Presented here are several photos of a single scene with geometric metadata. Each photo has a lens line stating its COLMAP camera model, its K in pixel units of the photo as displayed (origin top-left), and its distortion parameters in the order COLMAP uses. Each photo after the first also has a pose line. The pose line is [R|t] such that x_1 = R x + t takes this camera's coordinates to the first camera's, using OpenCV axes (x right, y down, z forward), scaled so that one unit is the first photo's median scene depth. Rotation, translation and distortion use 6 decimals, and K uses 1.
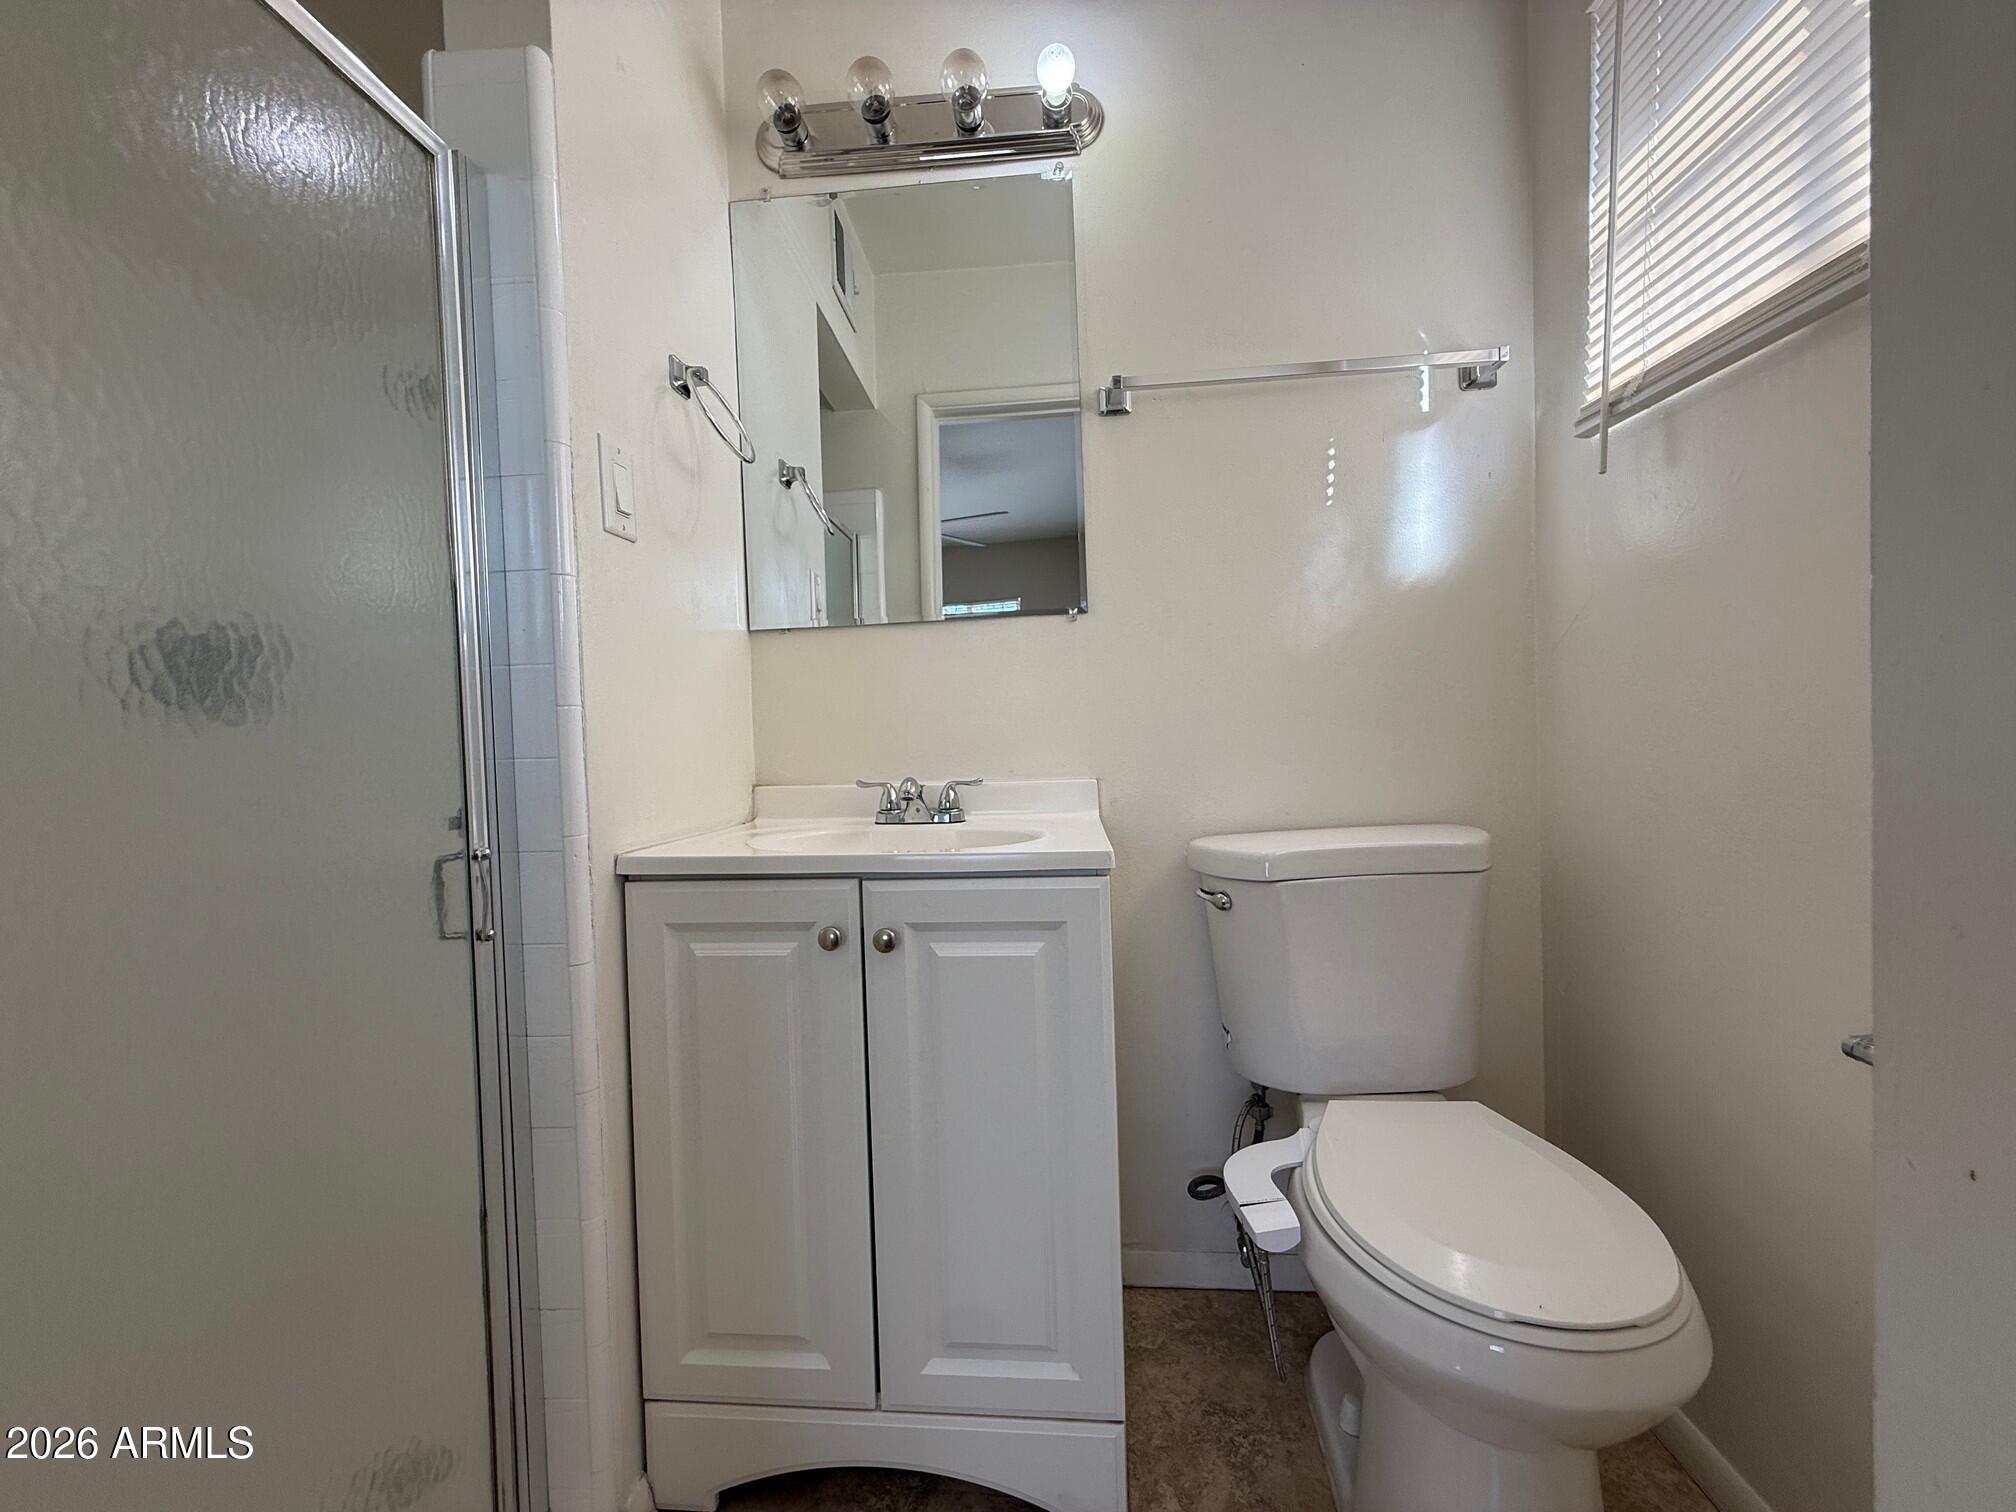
lens RADIAL K [[806.0, 0, 1004.3], [0, 806.0, 758.2], [0, 0, 1]] dist [0.003097, 0.000153]
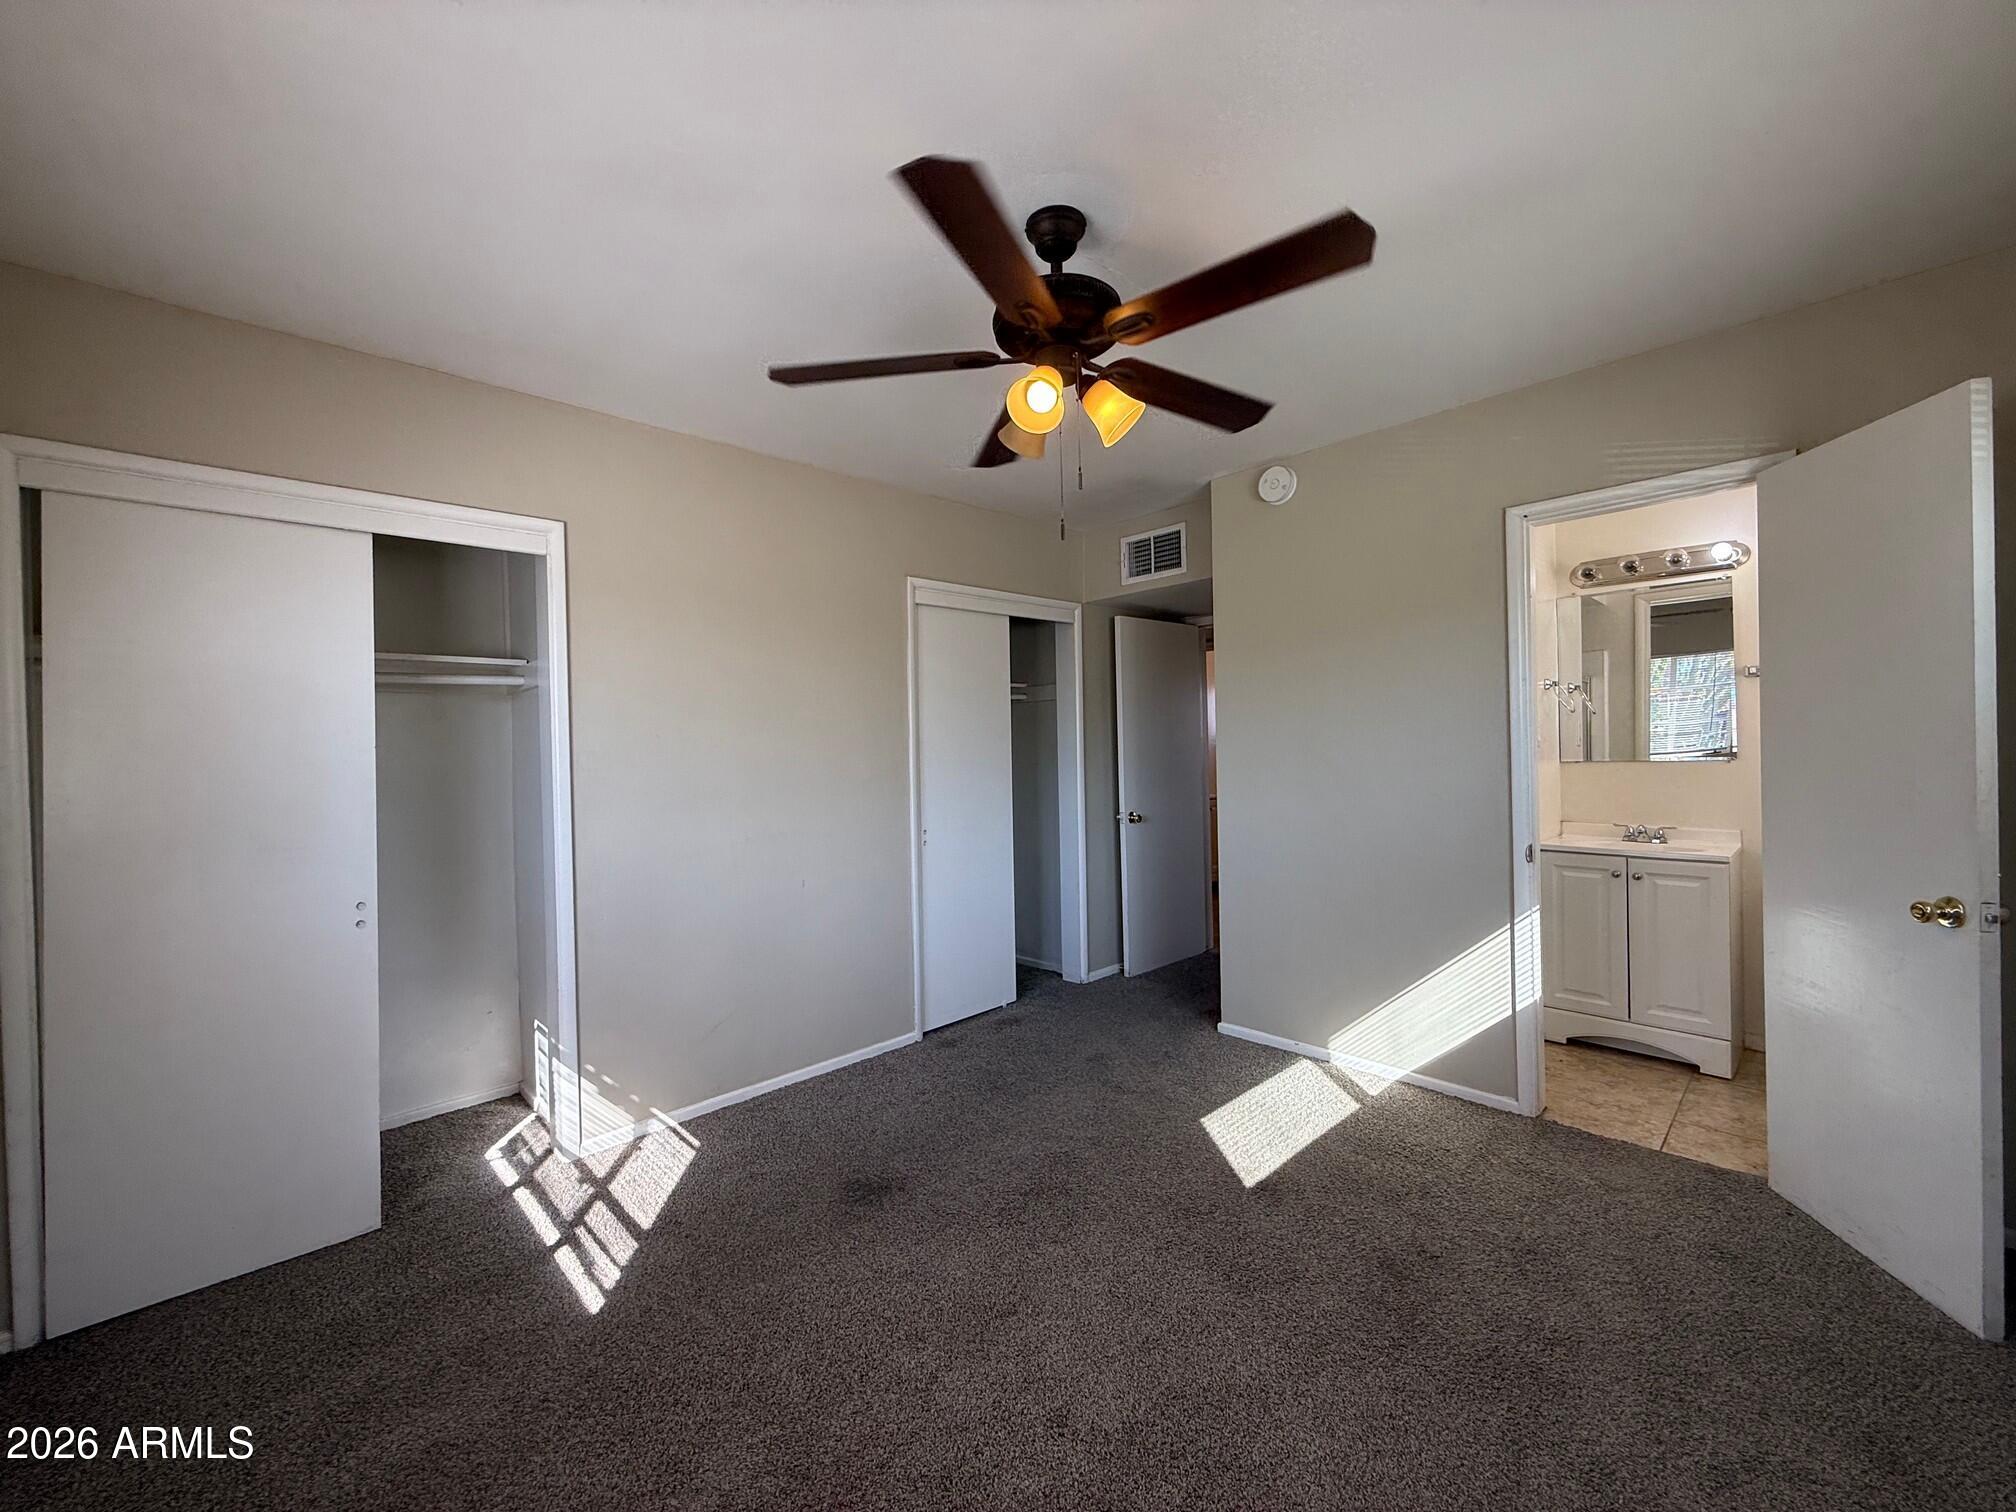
lens RADIAL K [[806.0, 0, 1006.3], [0, 806.0, 754.2], [0, 0, 1]] dist [0.003097, 0.000153]
pose [[0.747907, 0.019592, -0.663514, 0.101254], [-0.024011, 0.999709, 0.002453, -0.210792], [0.663369, 0.014097, 0.748160, -3.055295]]
